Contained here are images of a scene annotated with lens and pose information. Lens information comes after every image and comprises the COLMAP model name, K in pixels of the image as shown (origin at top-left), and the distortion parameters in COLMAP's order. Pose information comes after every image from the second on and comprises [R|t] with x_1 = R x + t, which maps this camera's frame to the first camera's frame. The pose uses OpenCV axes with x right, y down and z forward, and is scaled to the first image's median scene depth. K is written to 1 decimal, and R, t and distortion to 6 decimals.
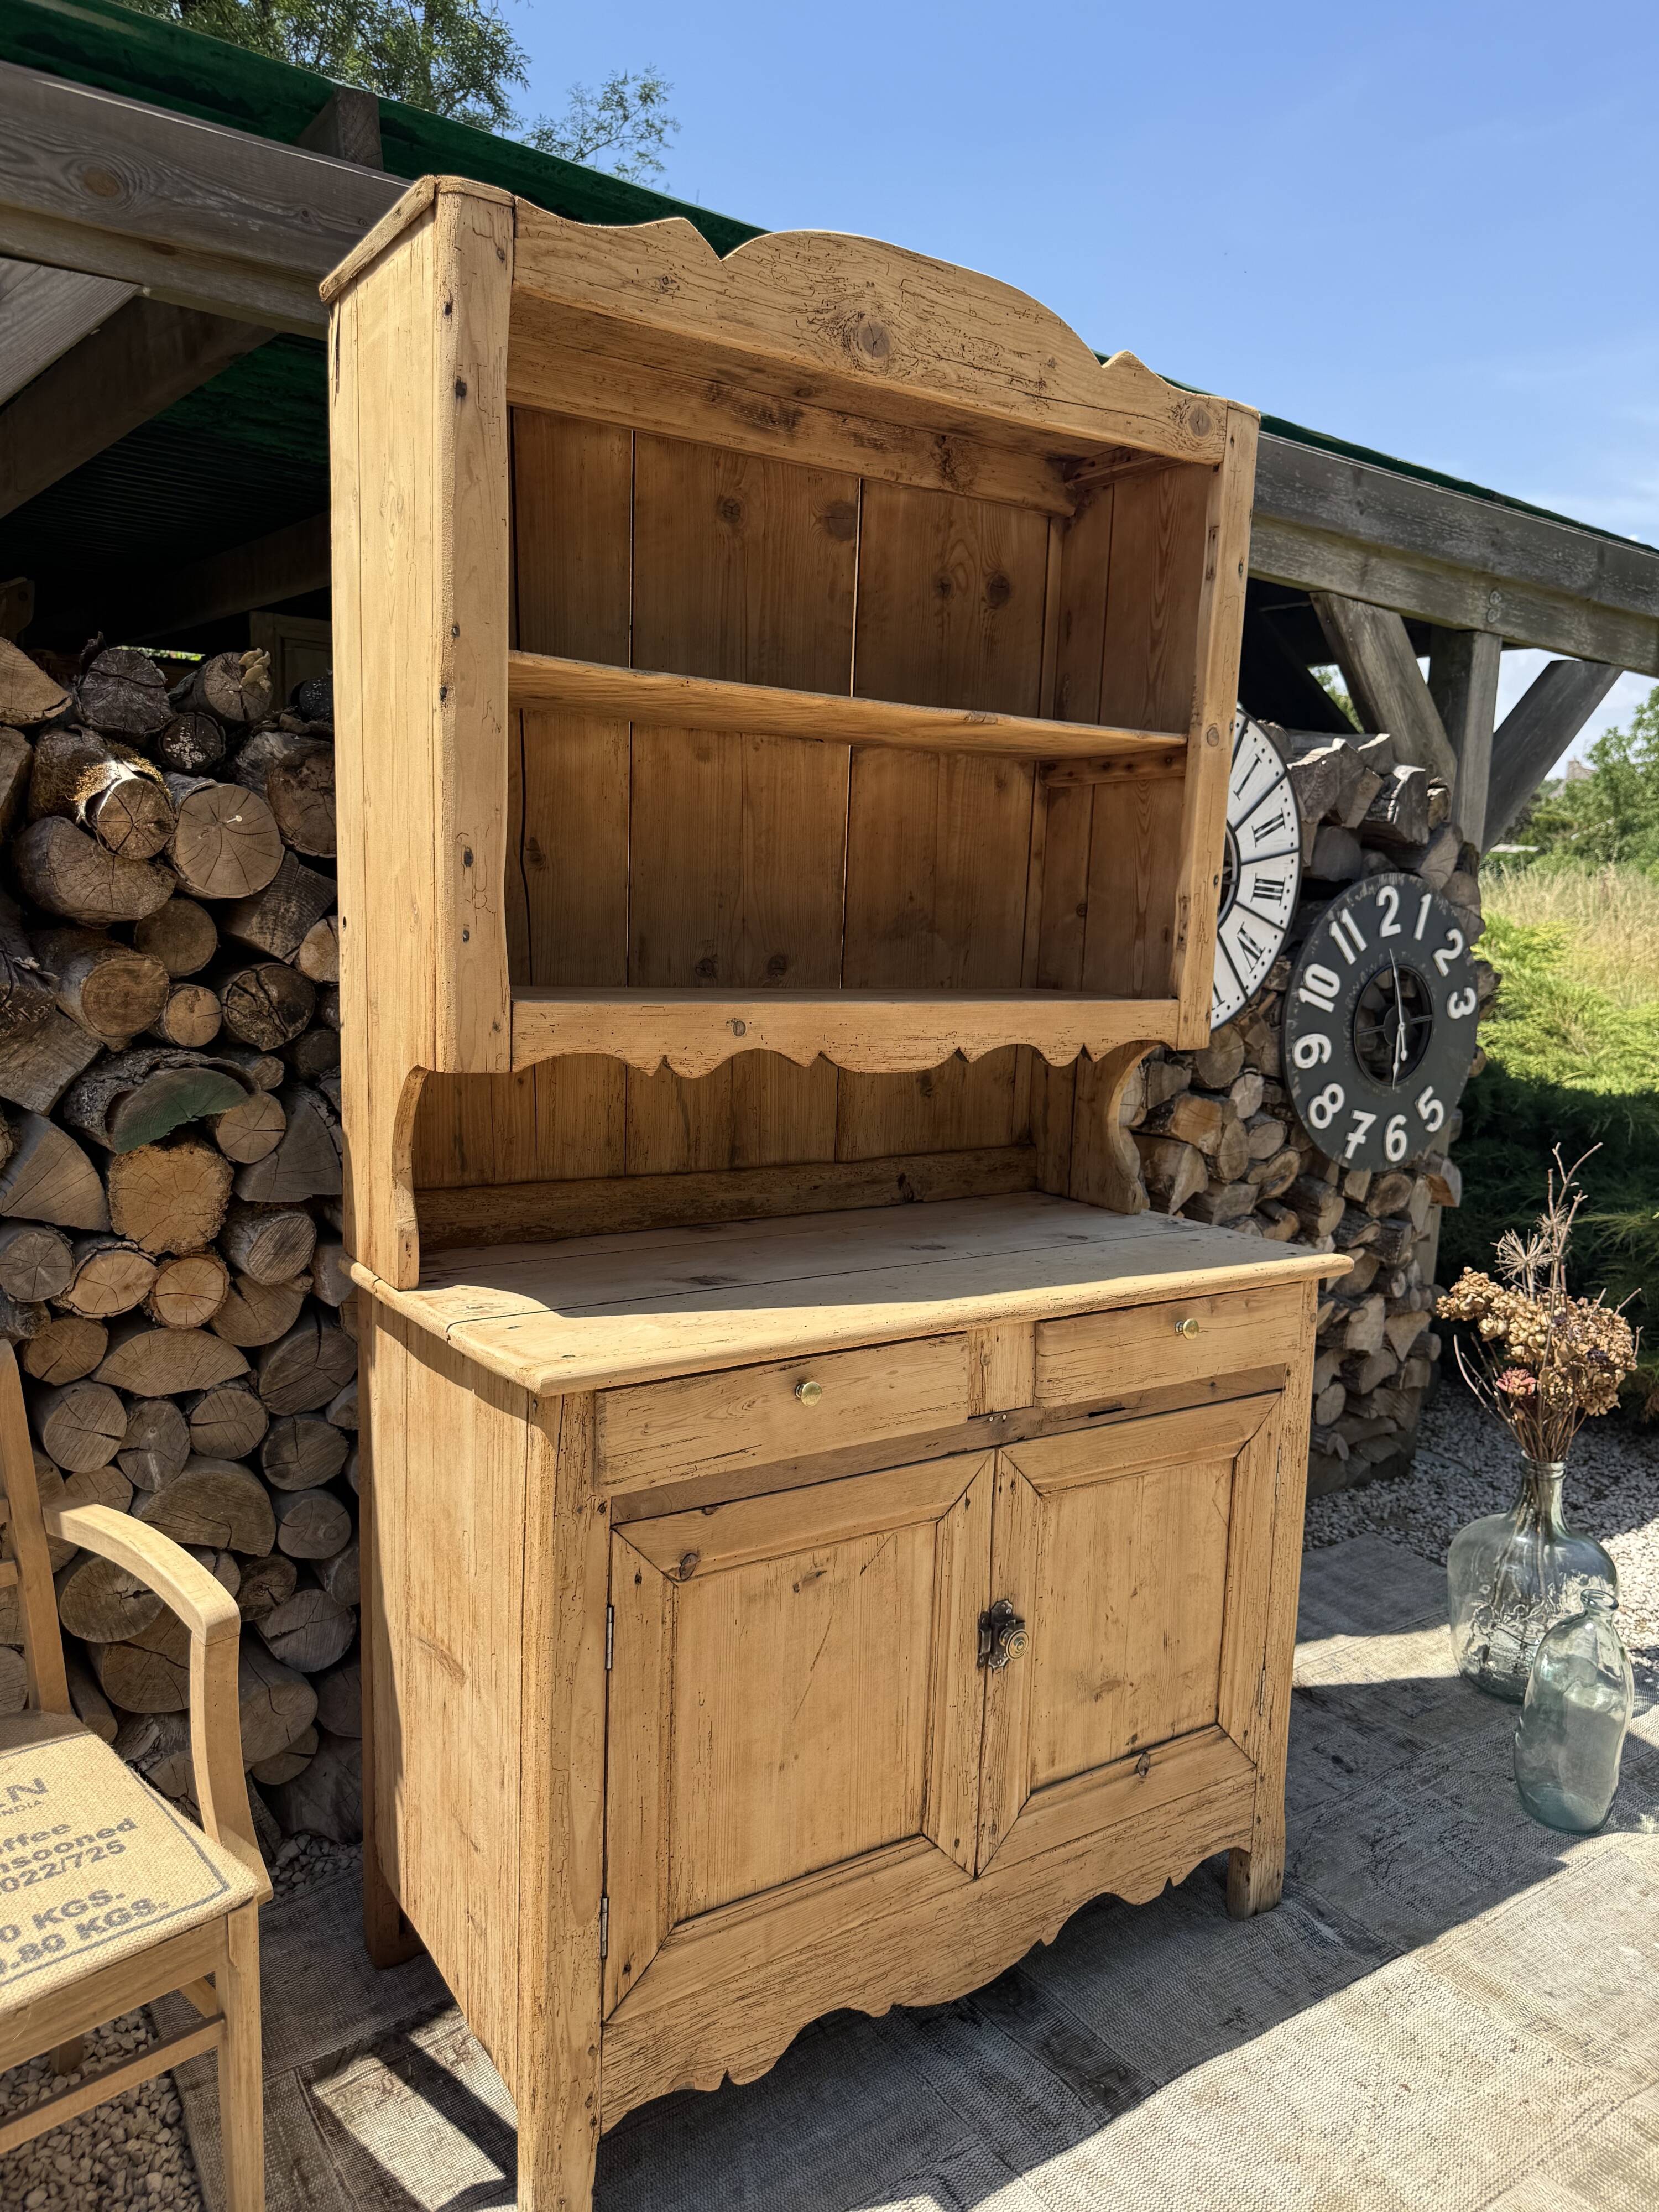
lens RADIAL K [[1576.7, 0, 828.0], [0, 1576.7, 1112.0], [0, 0, 1]] dist [0.028181, -0.040525]
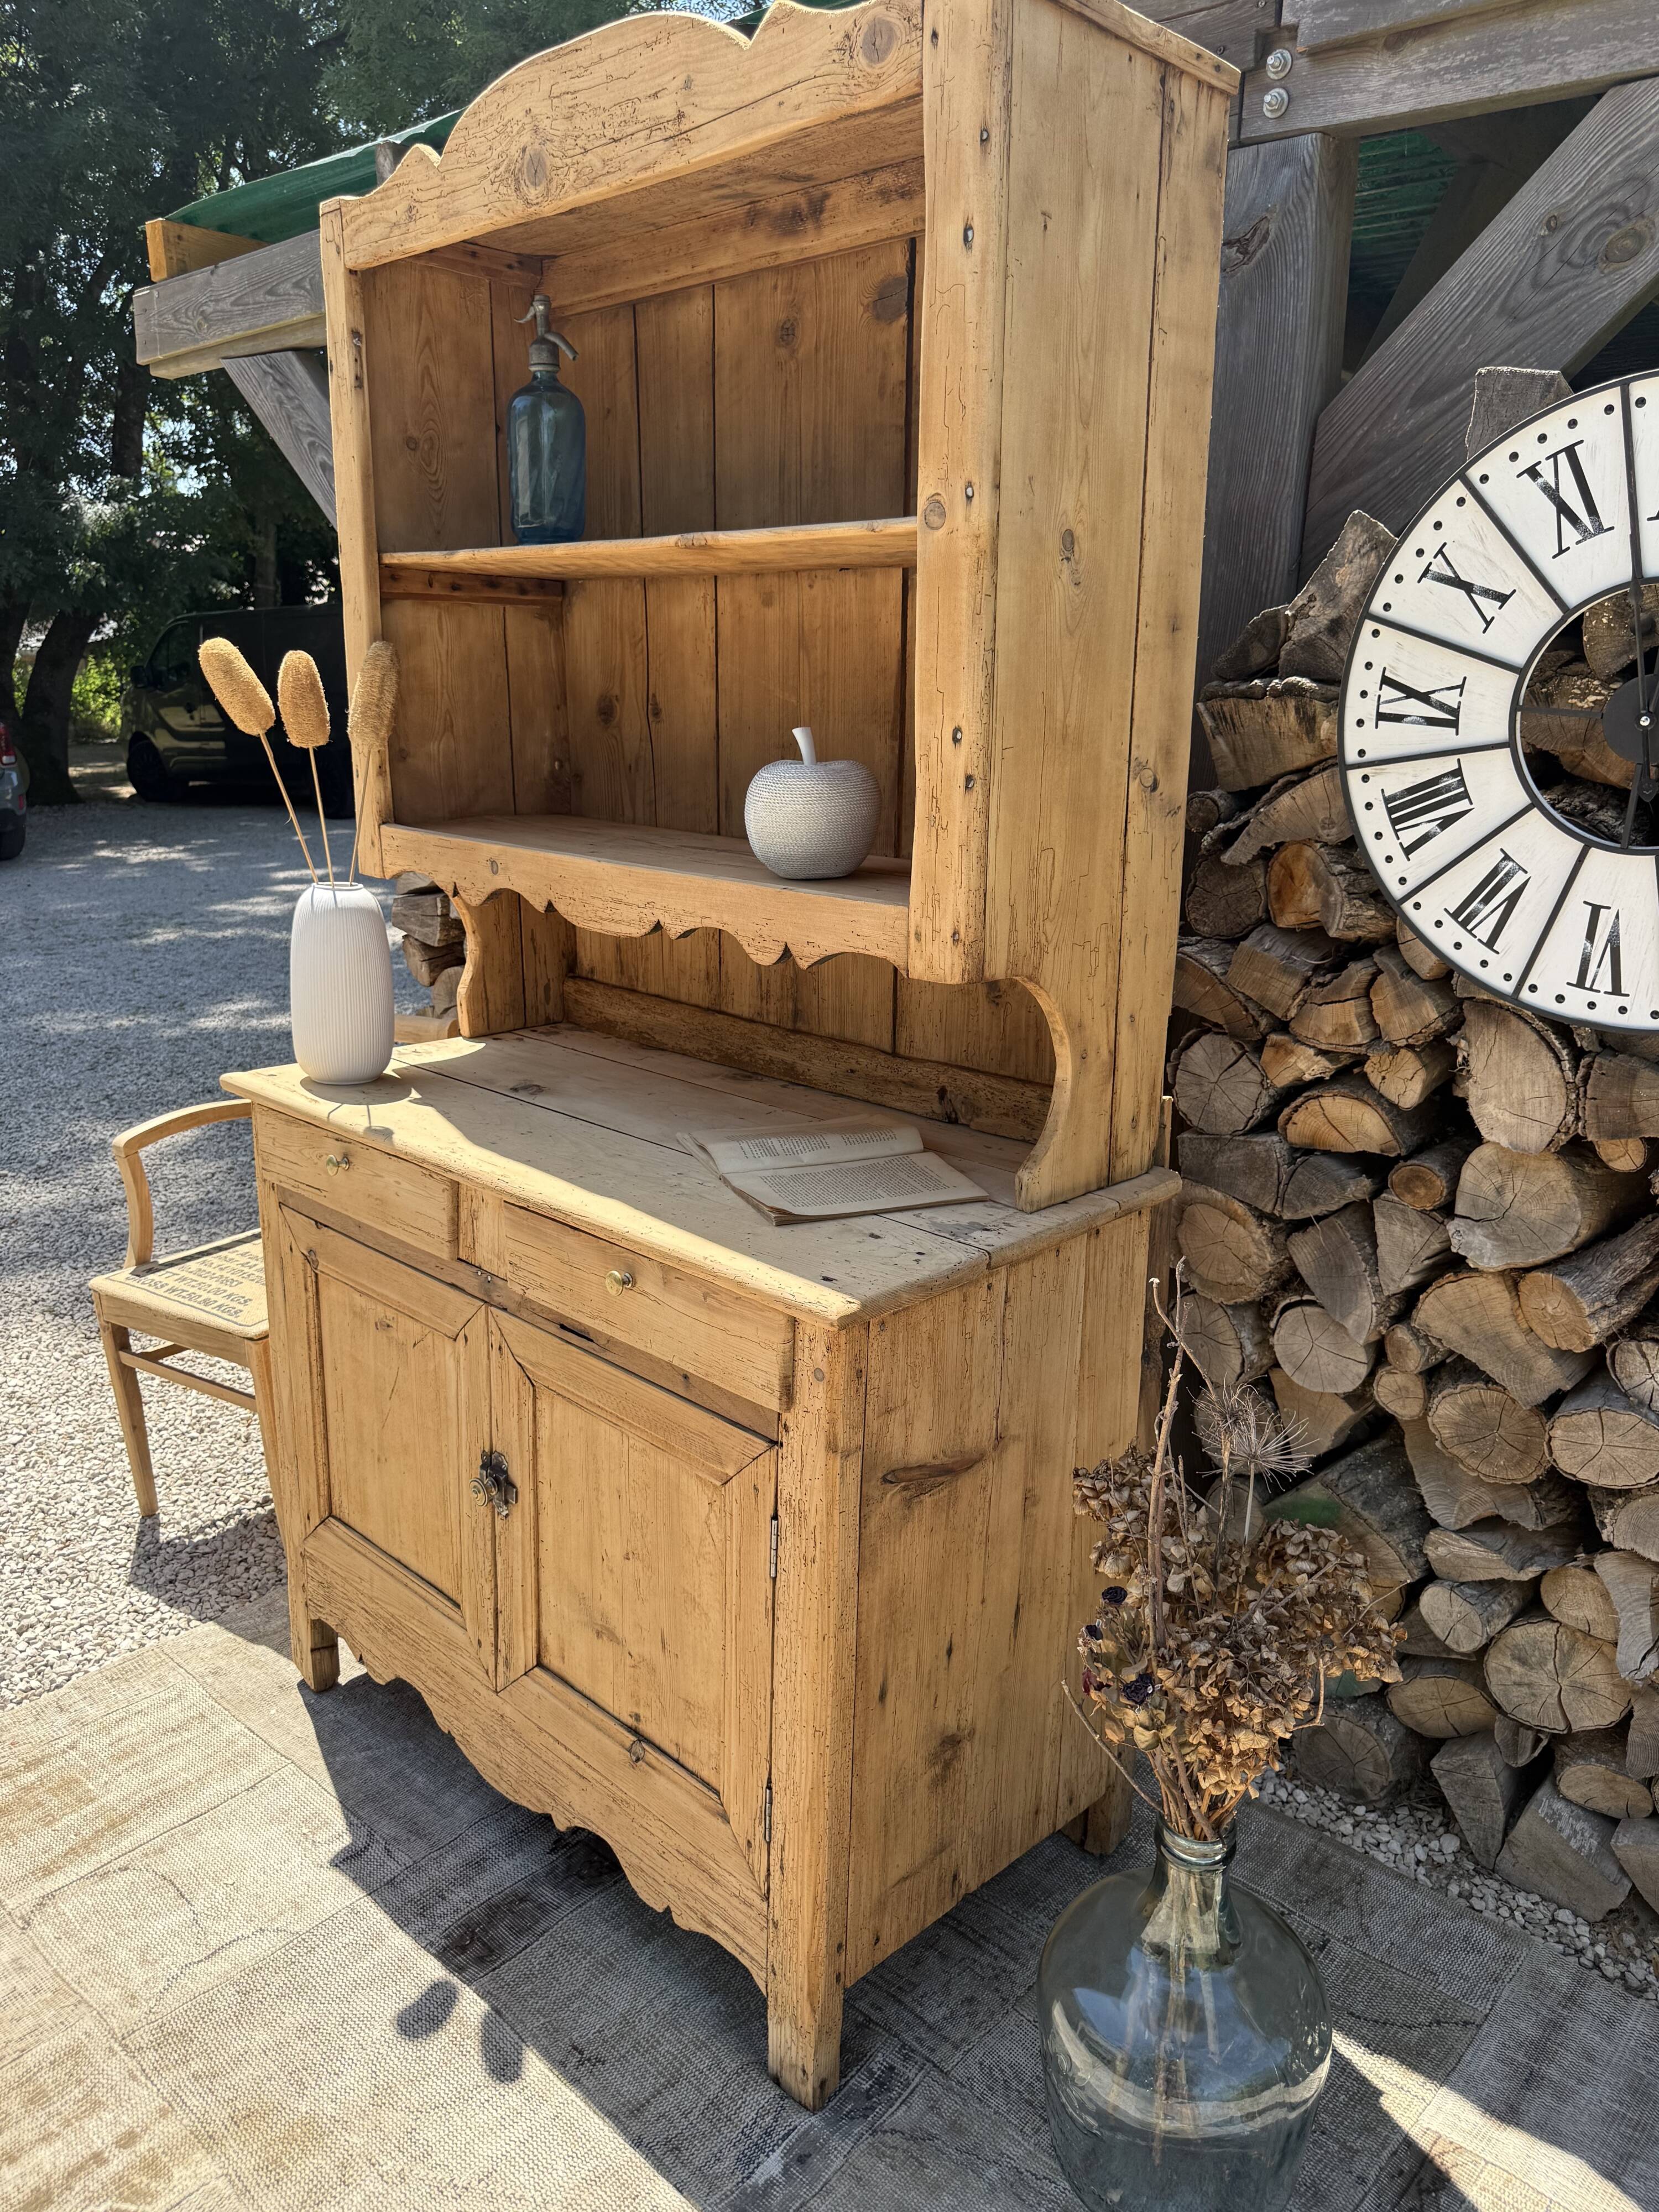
lens RADIAL K [[1576.7, 0, 825.4], [0, 1576.7, 1110.8], [0, 0, 1]] dist [0.028181, -0.040525]
pose [[0.210076, 0.232921, -0.949535, 1.040457], [-0.133797, 0.968919, 0.208075, -0.141976], [0.968487, 0.083333, 0.234711, 0.918359]]
